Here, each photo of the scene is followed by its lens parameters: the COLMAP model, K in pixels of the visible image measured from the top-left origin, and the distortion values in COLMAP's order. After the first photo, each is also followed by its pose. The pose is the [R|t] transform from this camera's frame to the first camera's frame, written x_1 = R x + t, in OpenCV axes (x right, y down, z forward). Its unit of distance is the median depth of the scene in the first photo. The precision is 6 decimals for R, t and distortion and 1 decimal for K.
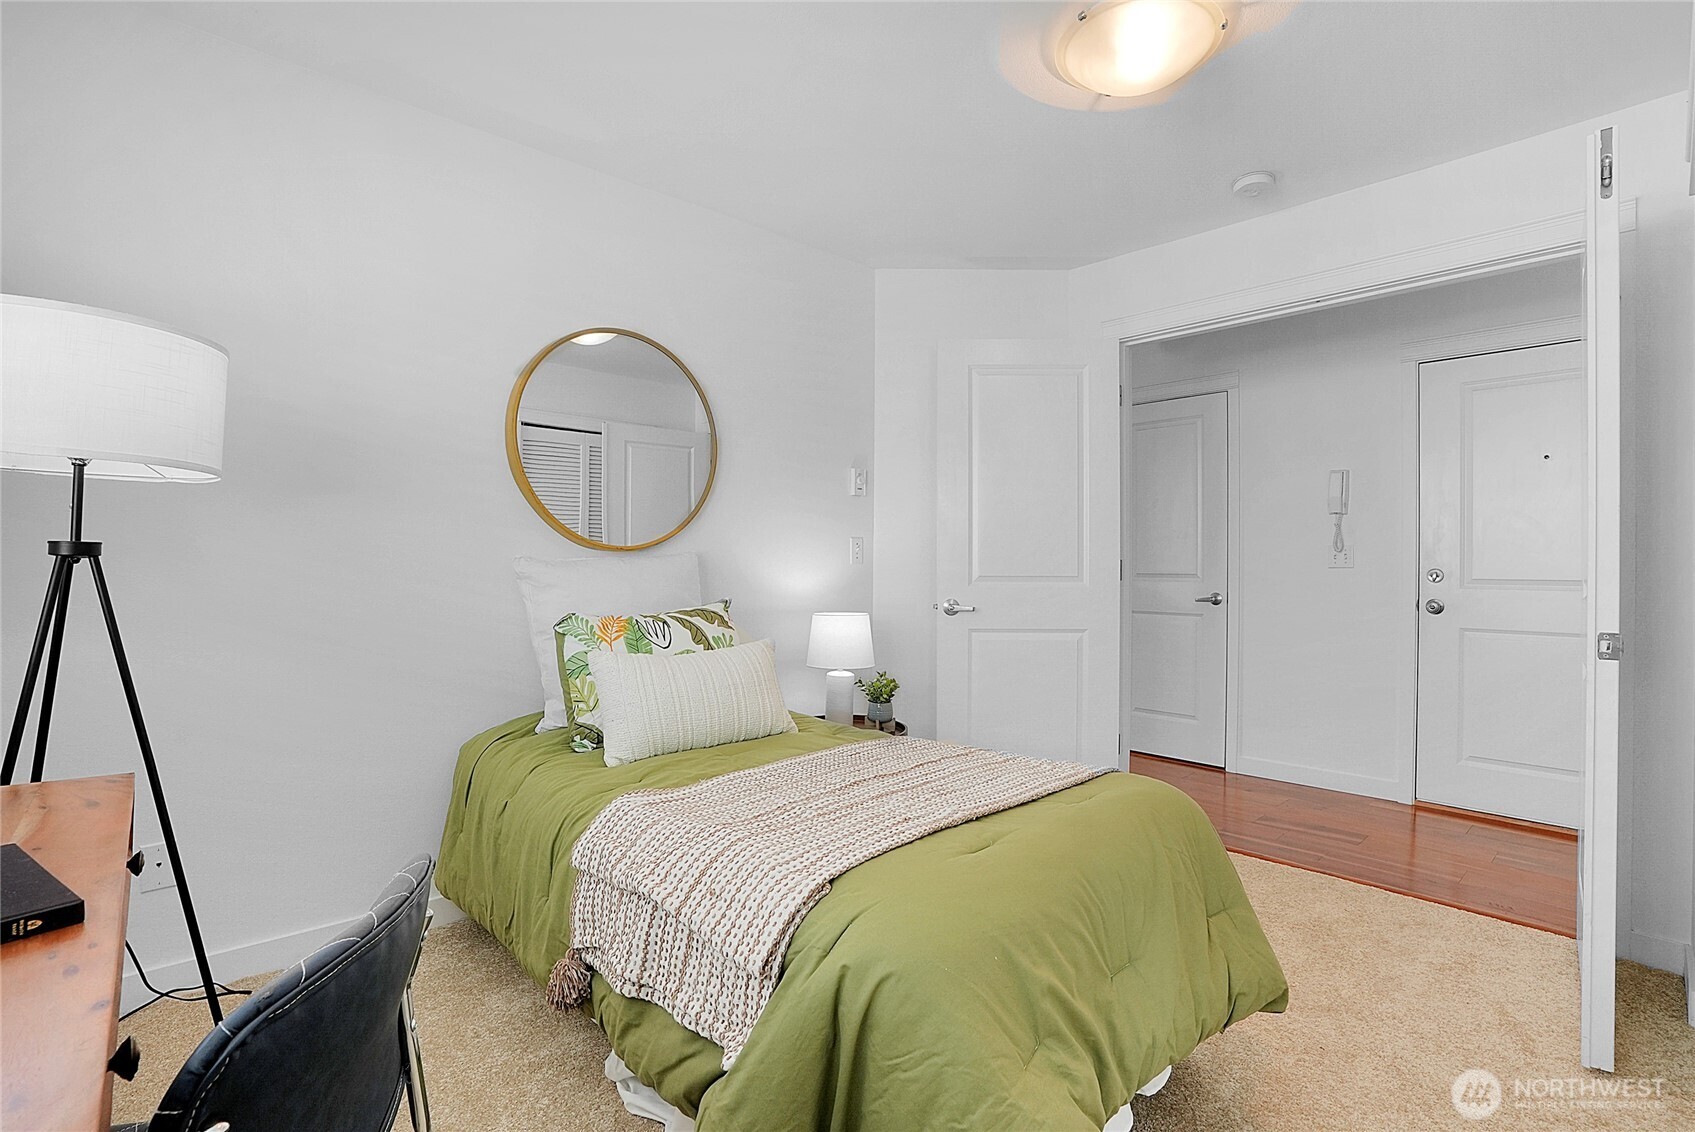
lens RADIAL K [[816.3, 0, 842.3], [0, 816.3, 567.4], [0, 0, 1]] dist [-0.061420, 0.023673]
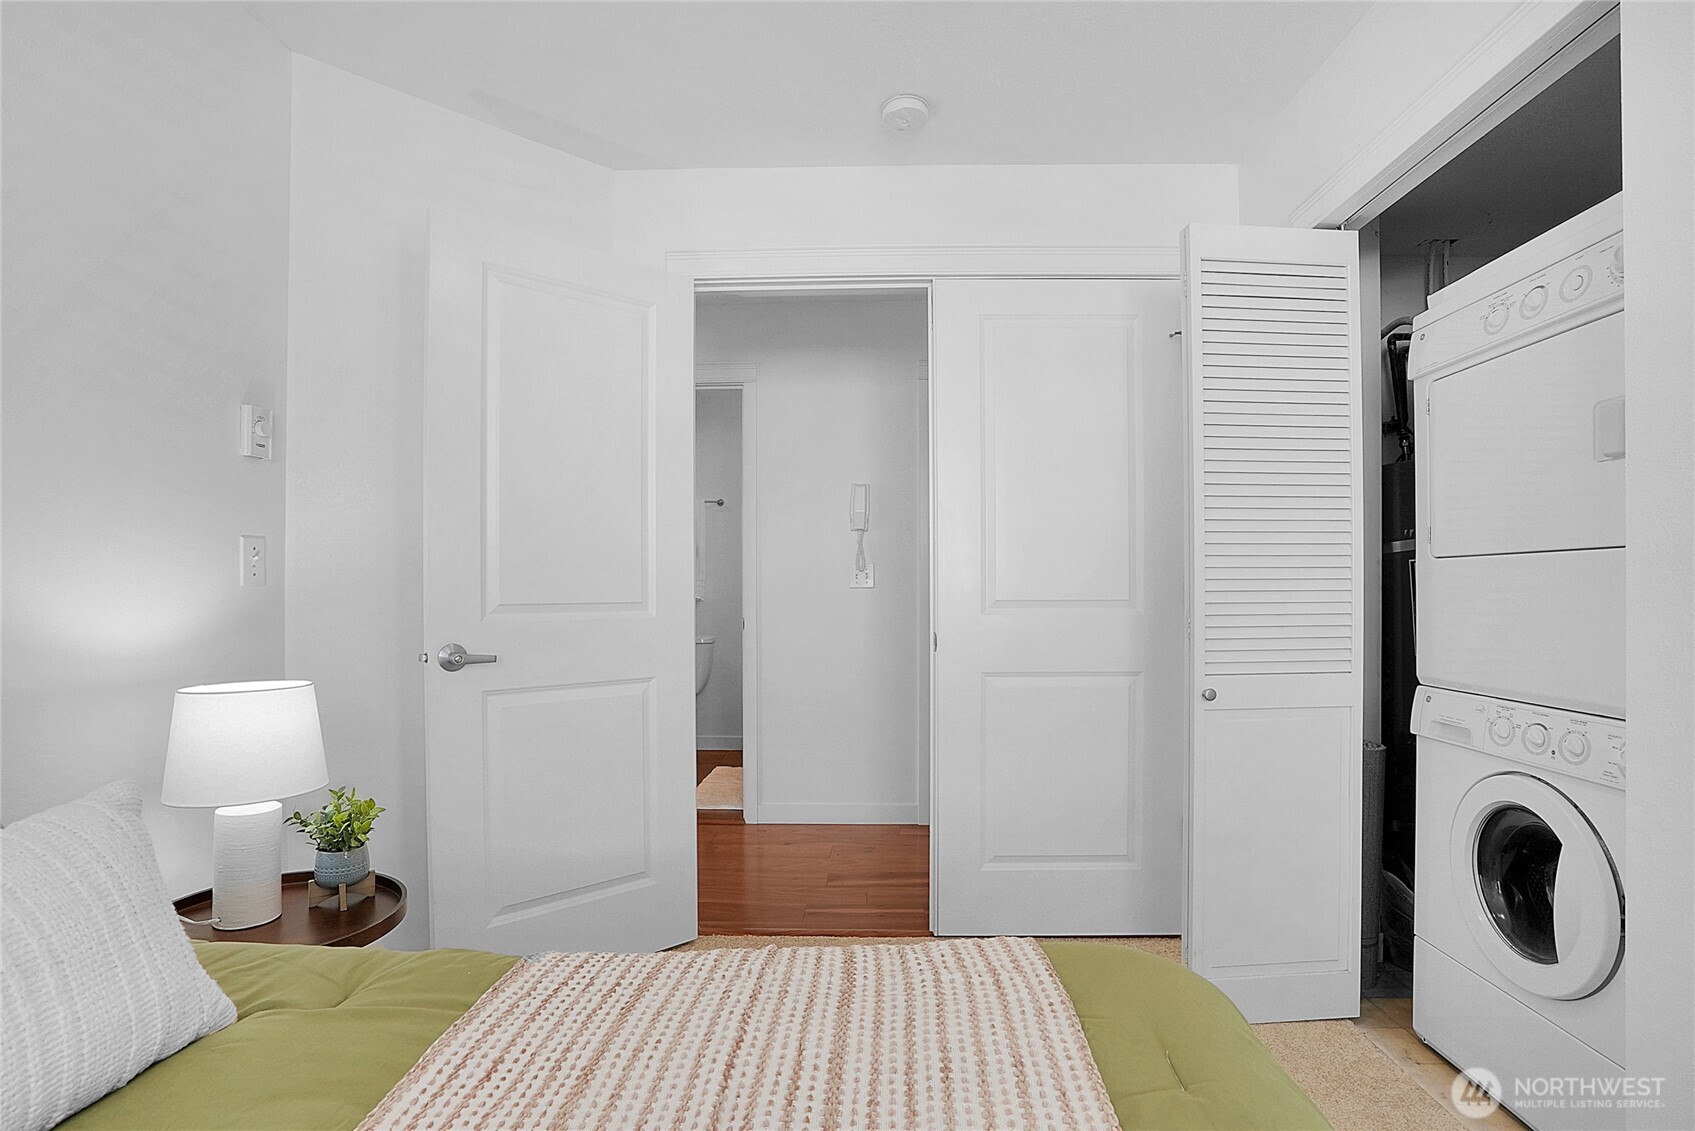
lens RADIAL K [[816.3, 0, 853.8], [0, 816.3, 590.2], [0, 0, 1]] dist [-0.061420, 0.023673]
pose [[0.697372, -0.008134, 0.716663, -0.097219], [0.007093, 0.999965, 0.004447, -0.001108], [-0.716674, 0.001982, 0.697405, 0.436844]]
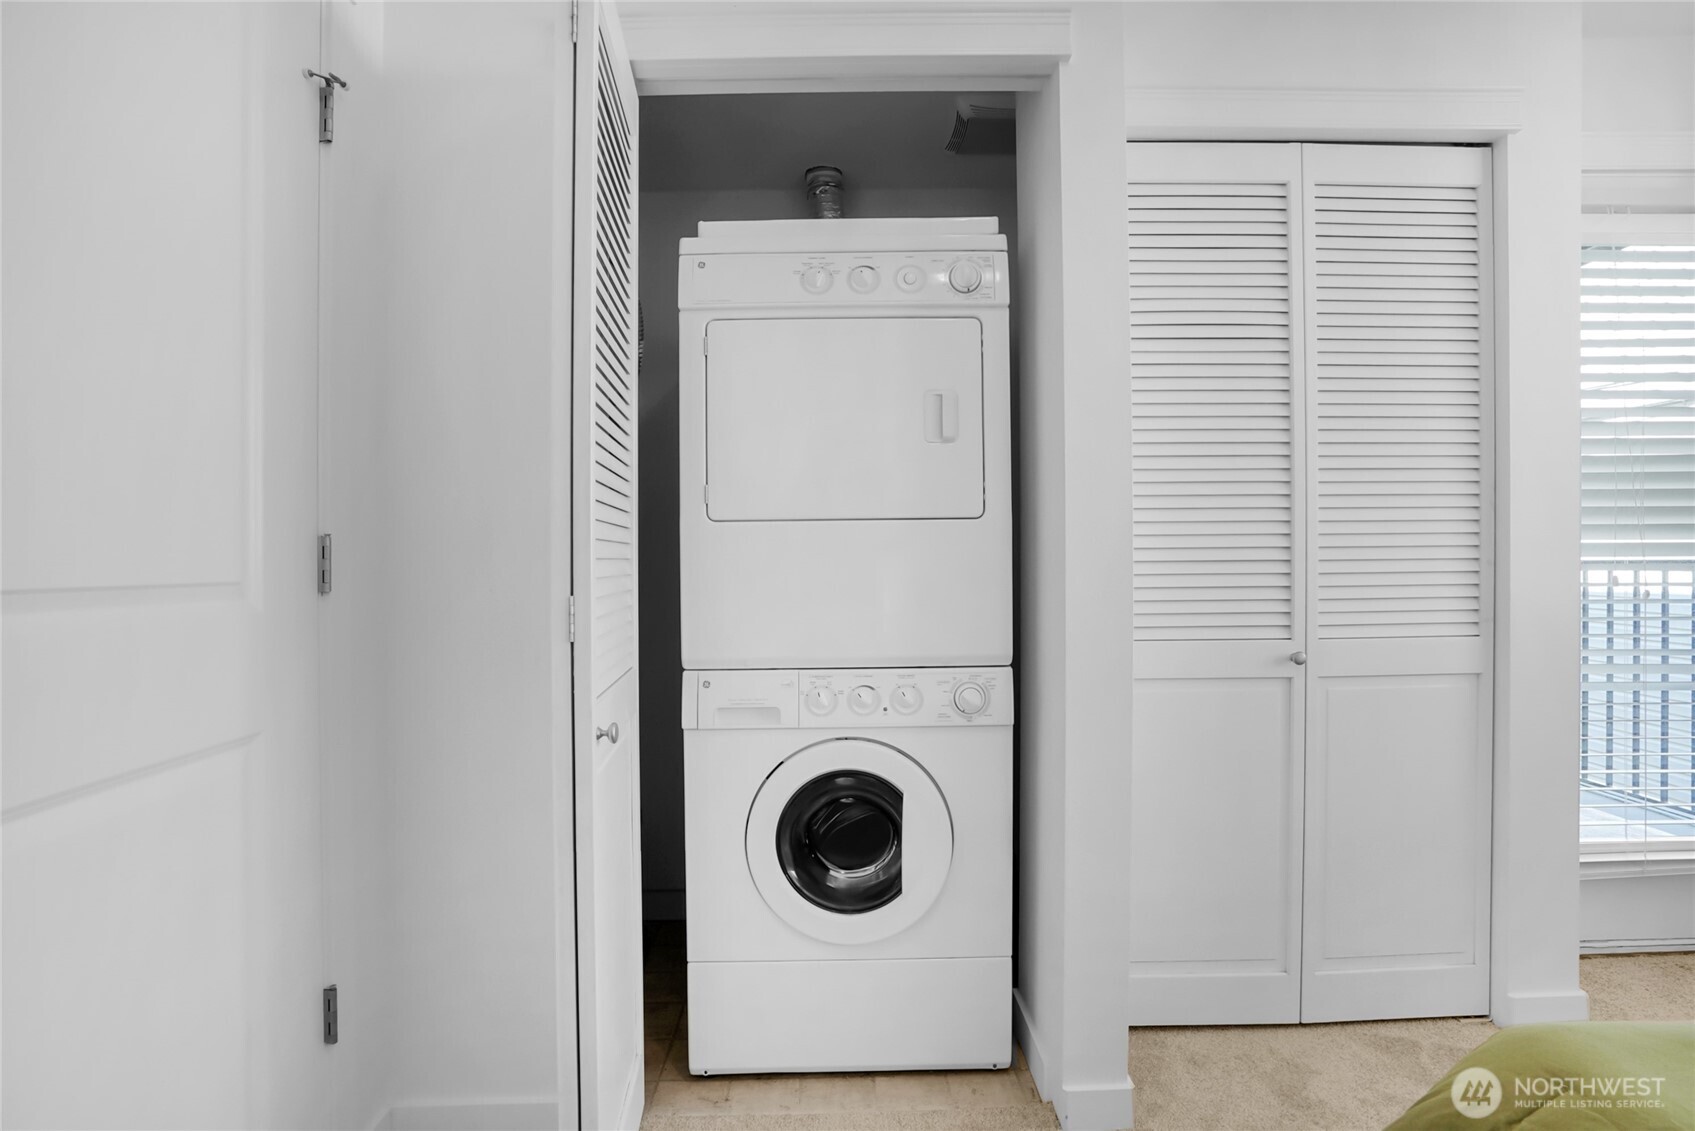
lens RADIAL K [[816.3, 0, 845.1], [0, 816.3, 553.3], [0, 0, 1]] dist [-0.061420, 0.023673]
pose [[-0.743739, 0.001637, 0.668469, 0.238642], [0.007475, 0.999955, 0.005869, -0.001303], [-0.668429, 0.009362, -0.743717, 0.915575]]
